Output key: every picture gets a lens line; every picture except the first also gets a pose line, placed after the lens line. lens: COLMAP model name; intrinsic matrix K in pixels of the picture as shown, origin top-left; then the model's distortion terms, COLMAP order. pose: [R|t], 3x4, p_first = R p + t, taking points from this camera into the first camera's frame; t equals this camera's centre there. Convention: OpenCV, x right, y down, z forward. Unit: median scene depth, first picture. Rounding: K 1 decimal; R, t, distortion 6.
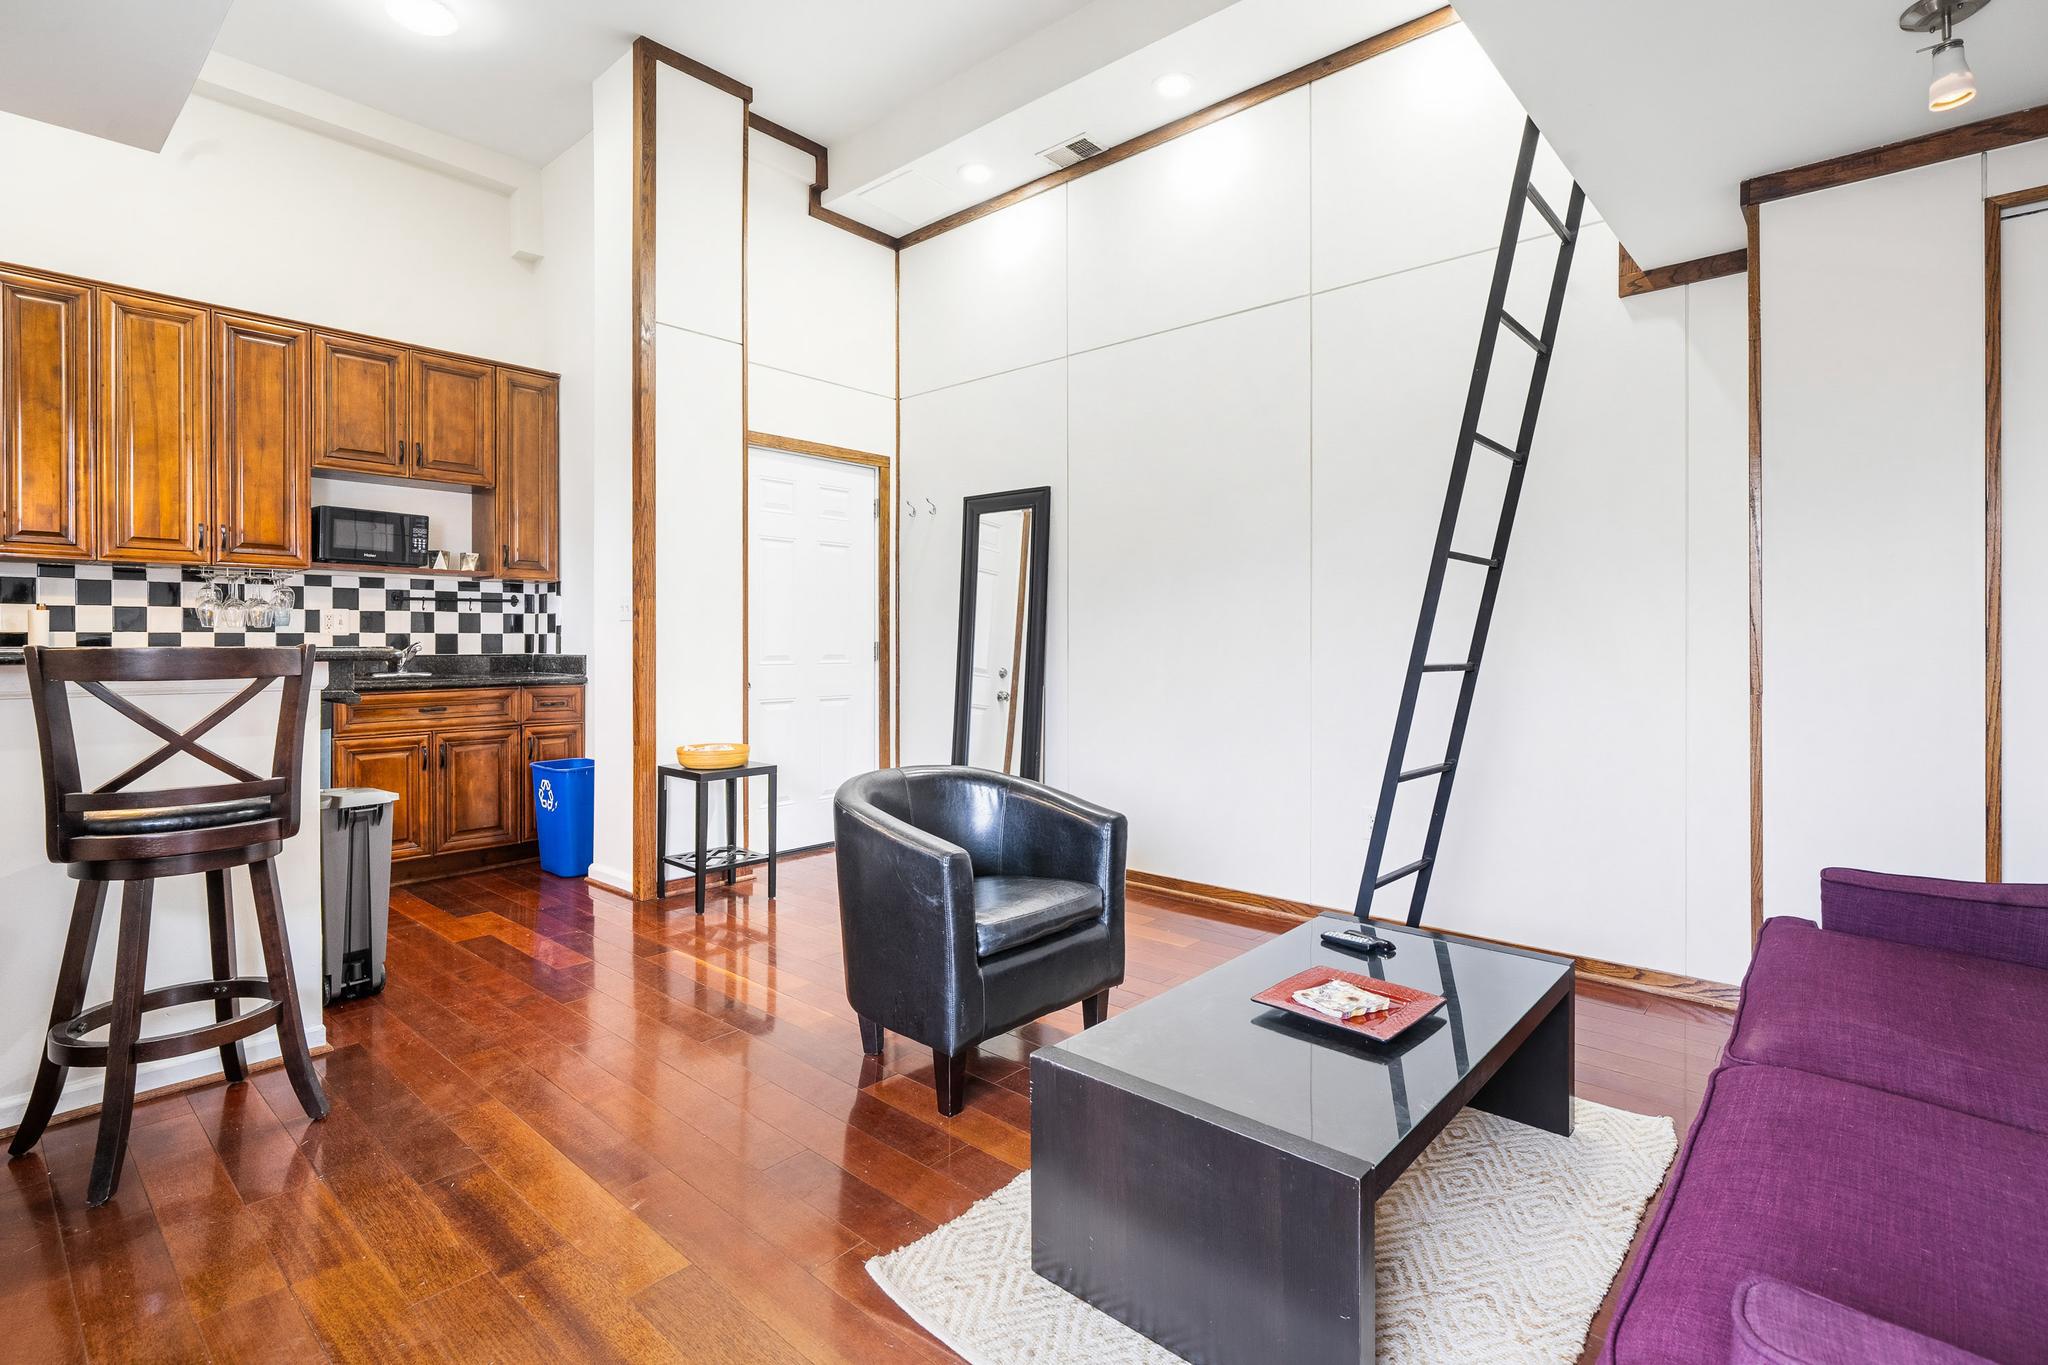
lens RADIAL K [[960.9, 0, 1023.6], [0, 960.9, 640.5], [0, 0, 1]] dist [-0.003970, 0.000490]
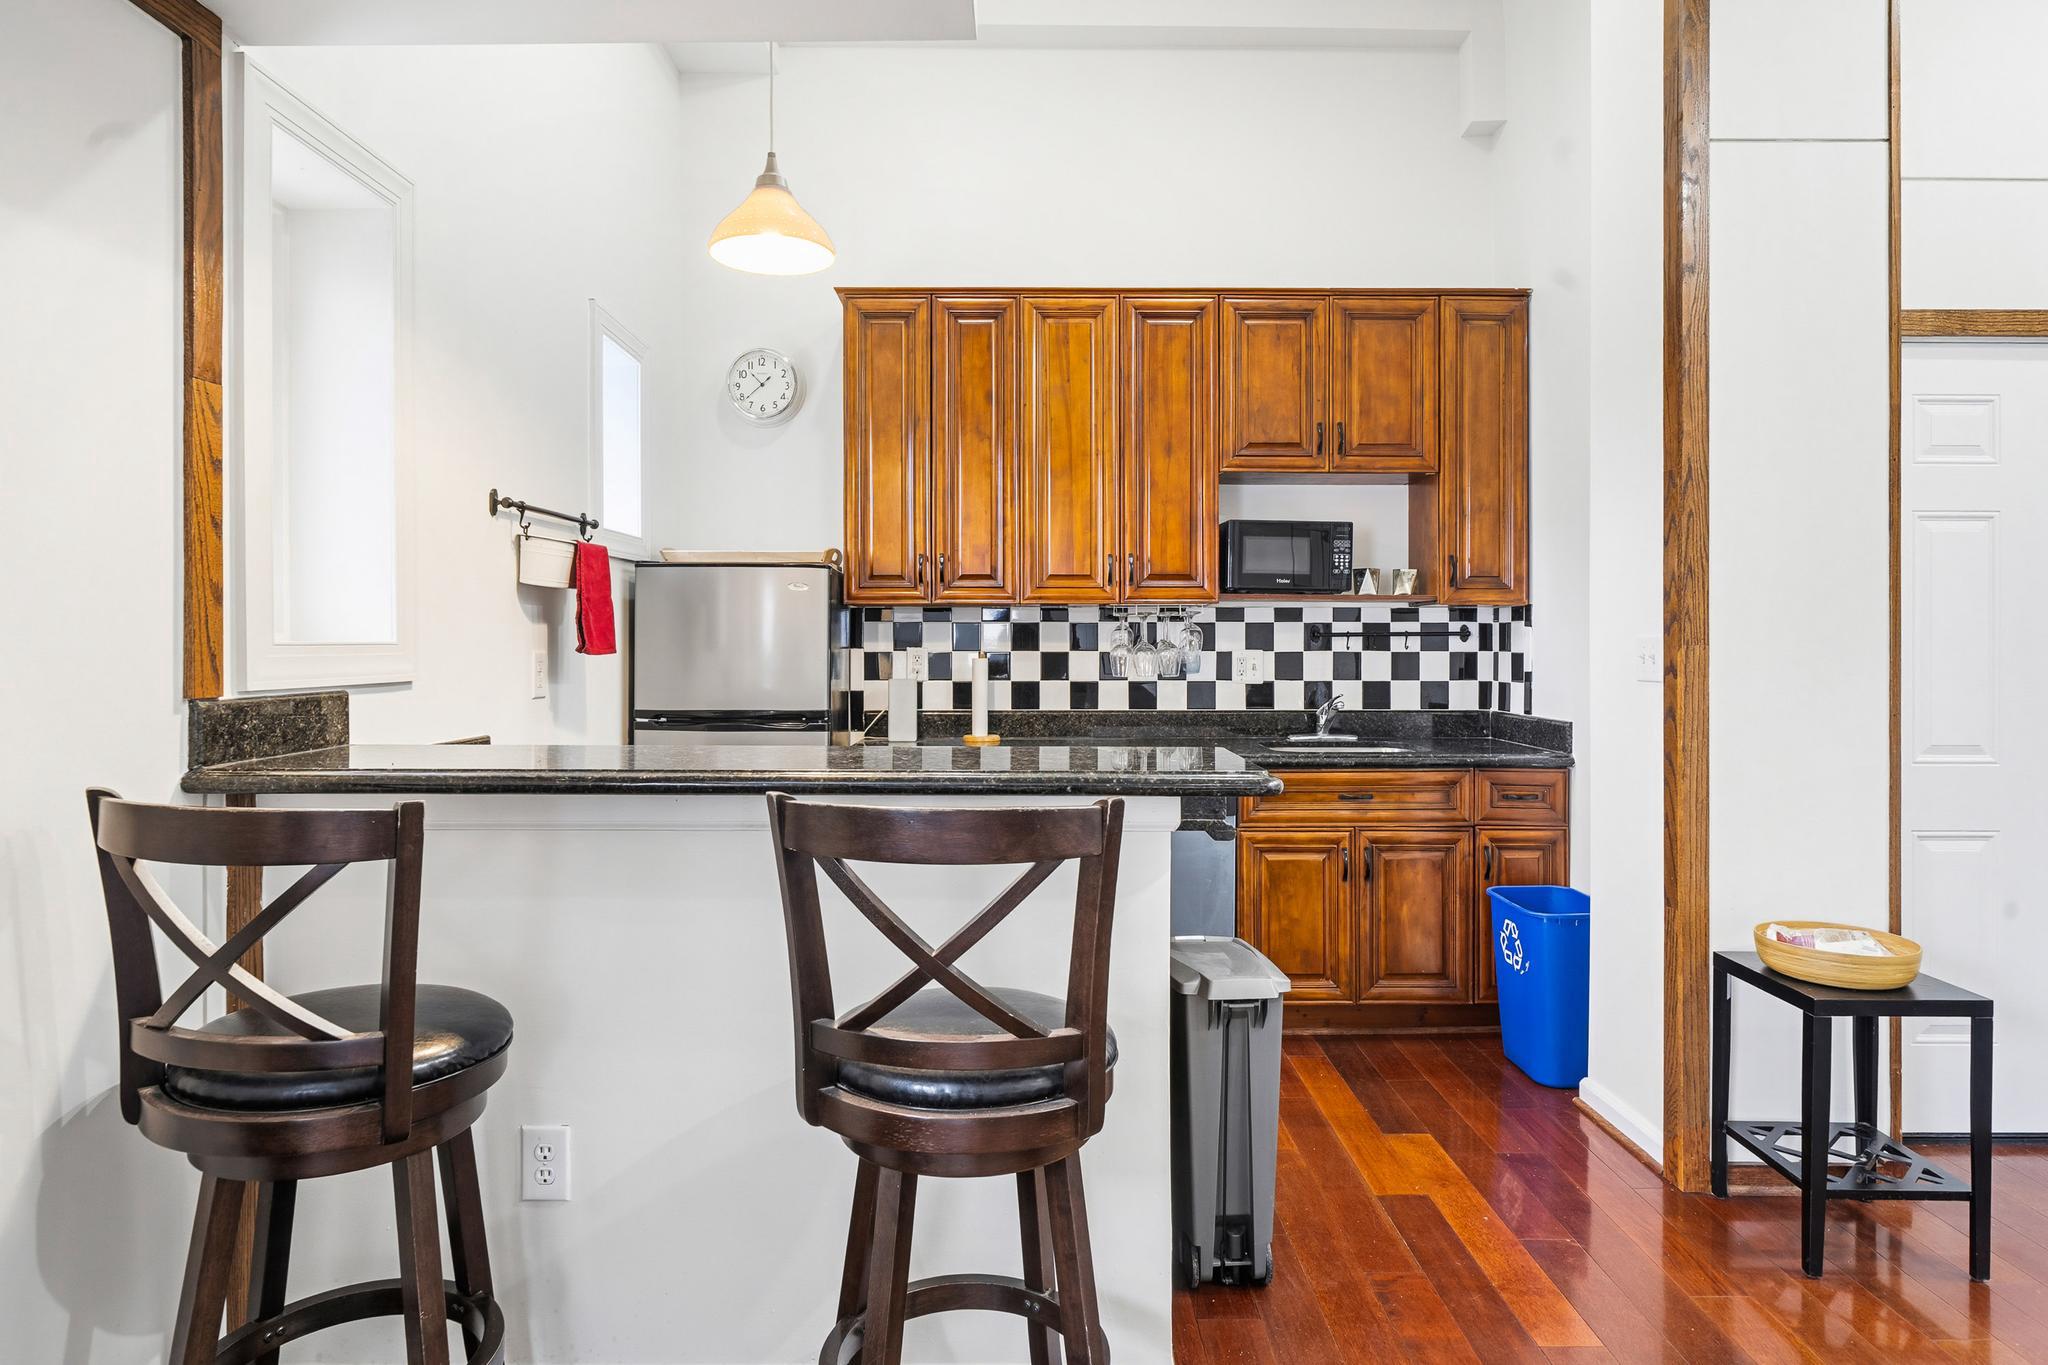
lens RADIAL K [[1190.7, 0, 1026.6], [0, 1190.7, 645.9], [0, 0, 1]] dist [0.004098, 0.001671]
pose [[0.667539, 0.000800, -0.744574, -0.122596], [-0.001248, 0.999999, -0.000044, -0.038035], [0.744574, 0.000958, 0.667540, 0.230364]]
